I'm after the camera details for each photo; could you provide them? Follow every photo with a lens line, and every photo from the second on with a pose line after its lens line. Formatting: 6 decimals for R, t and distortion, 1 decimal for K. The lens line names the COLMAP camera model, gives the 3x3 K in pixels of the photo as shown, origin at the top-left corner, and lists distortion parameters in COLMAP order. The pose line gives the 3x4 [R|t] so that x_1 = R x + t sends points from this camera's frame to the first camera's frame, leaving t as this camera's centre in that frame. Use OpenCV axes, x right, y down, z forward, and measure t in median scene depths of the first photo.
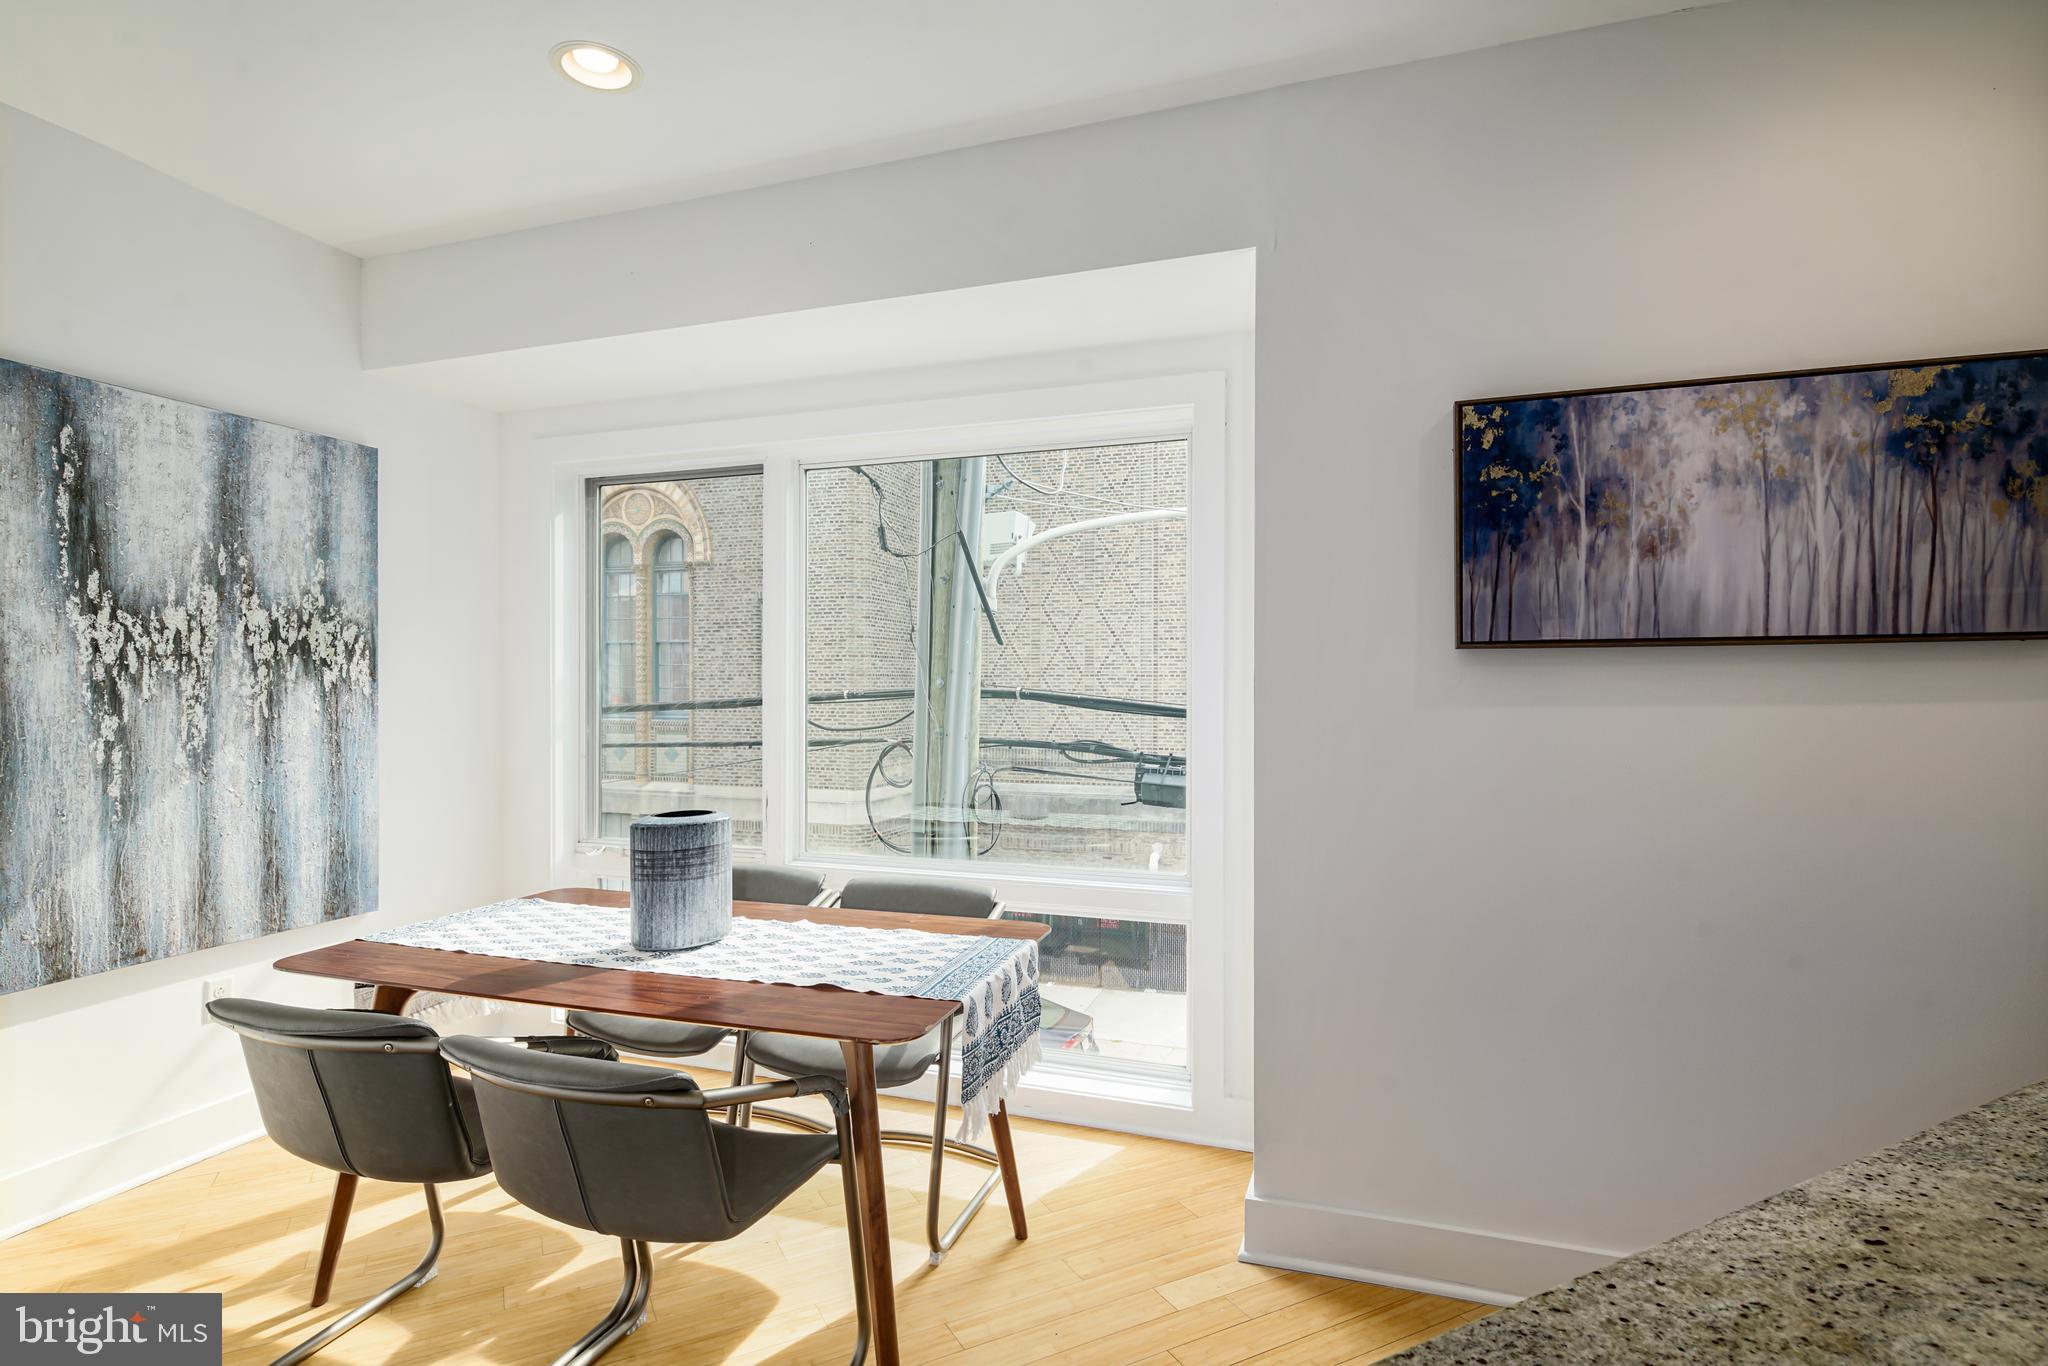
lens RADIAL K [[1002.7, 0, 1019.3], [0, 1002.7, 707.0], [0, 0, 1]] dist [0.033146, -0.000067]
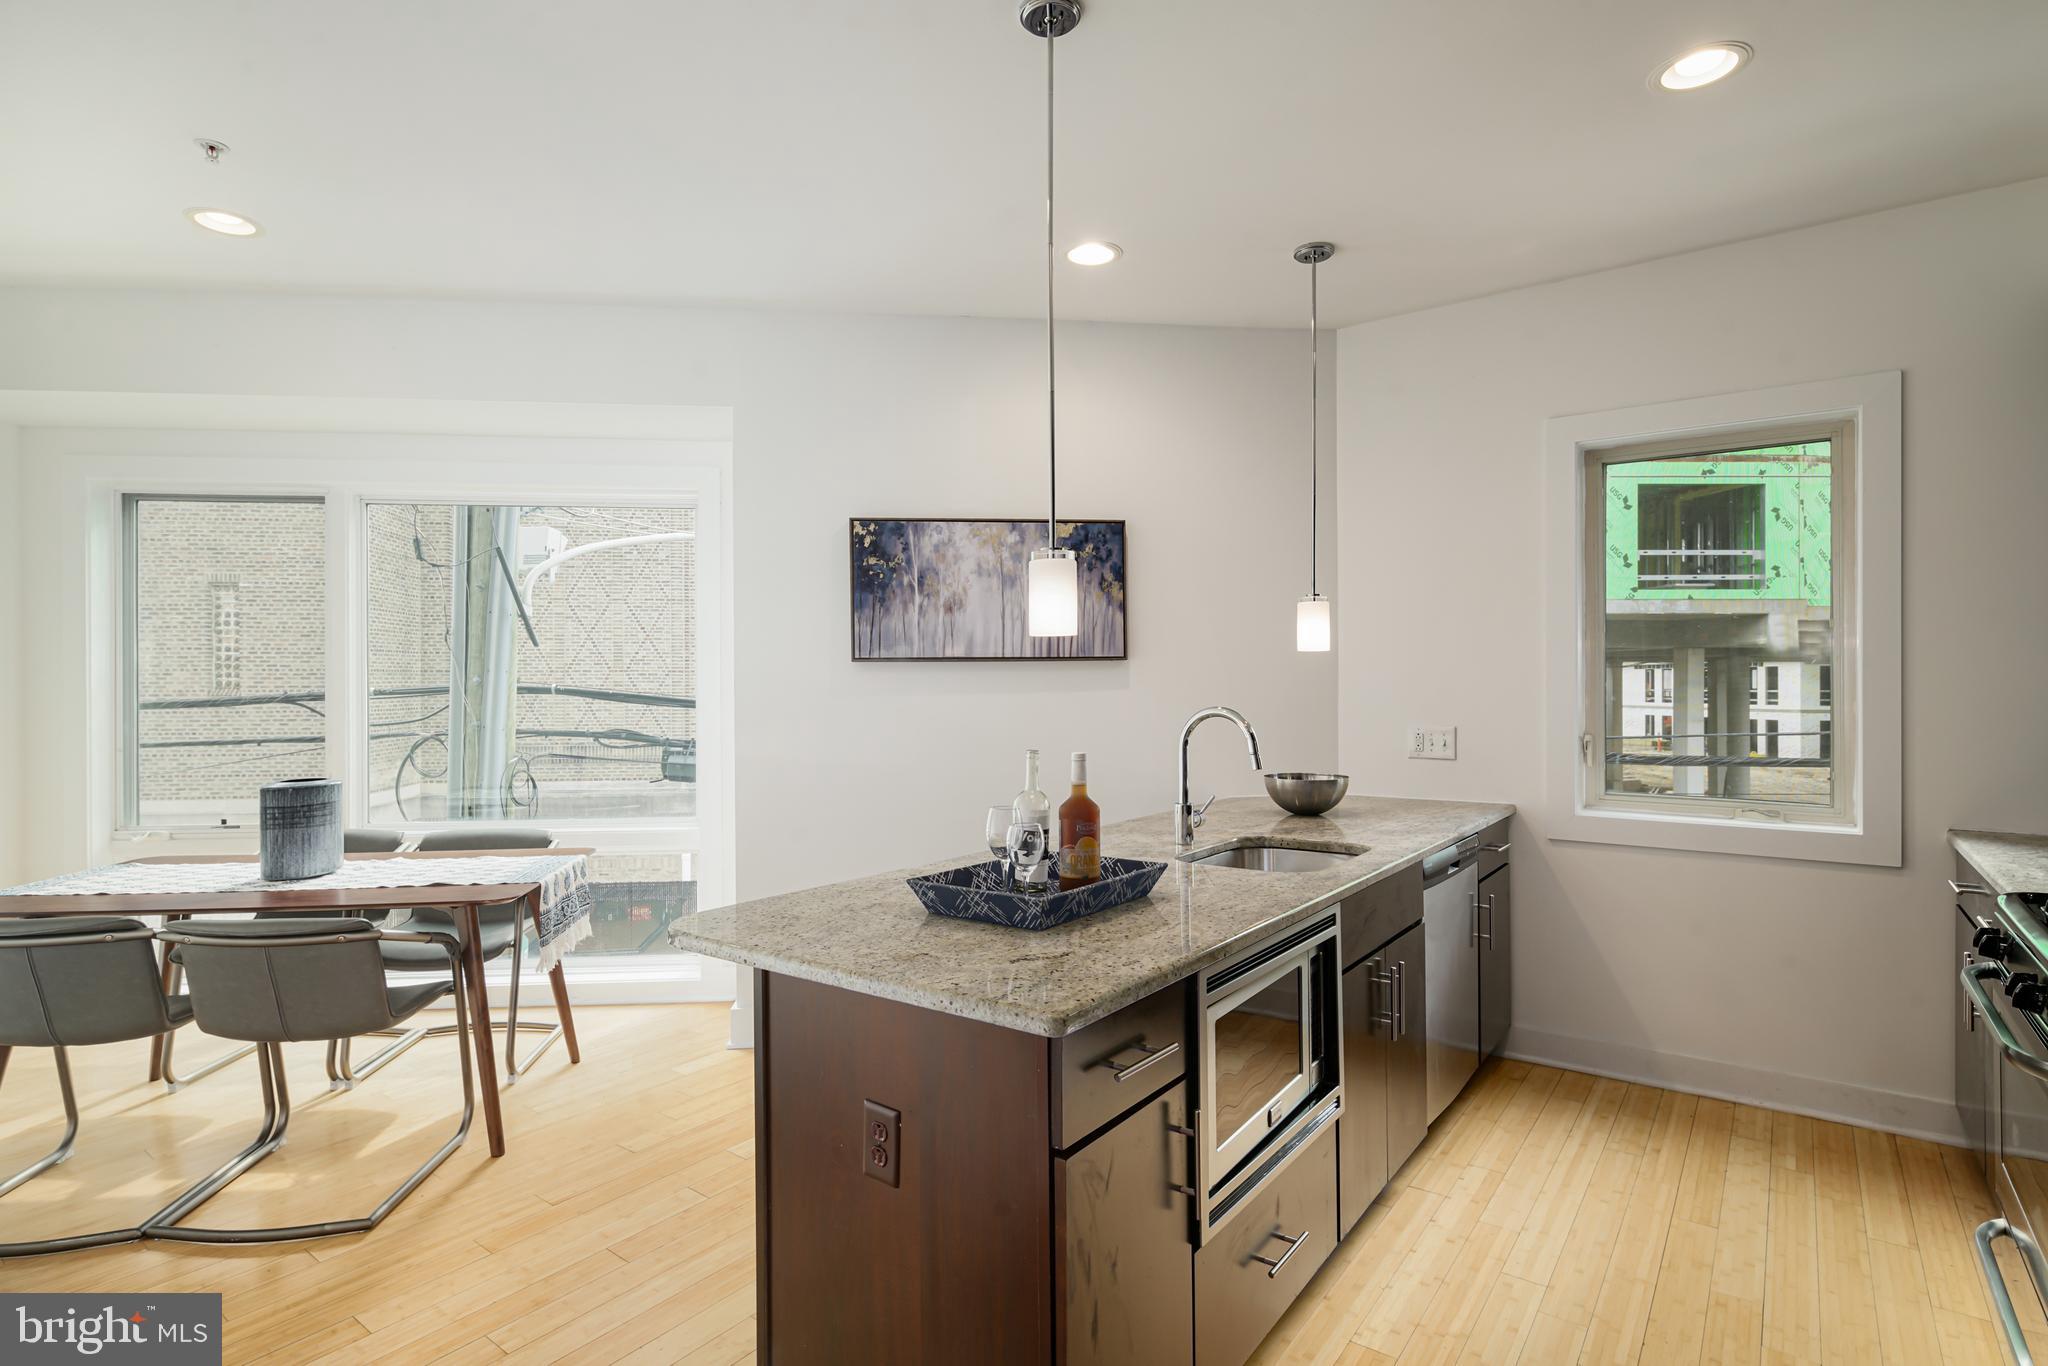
lens RADIAL K [[1010.6, 0, 1009.8], [0, 1010.6, 687.3], [0, 0, 1]] dist [-0.002208, -0.000587]
pose [[0.904660, -0.005554, 0.426097, -0.054499], [0.011513, 0.999869, -0.011412, 0.007832], [-0.425978, 0.015229, 0.904605, -0.660746]]
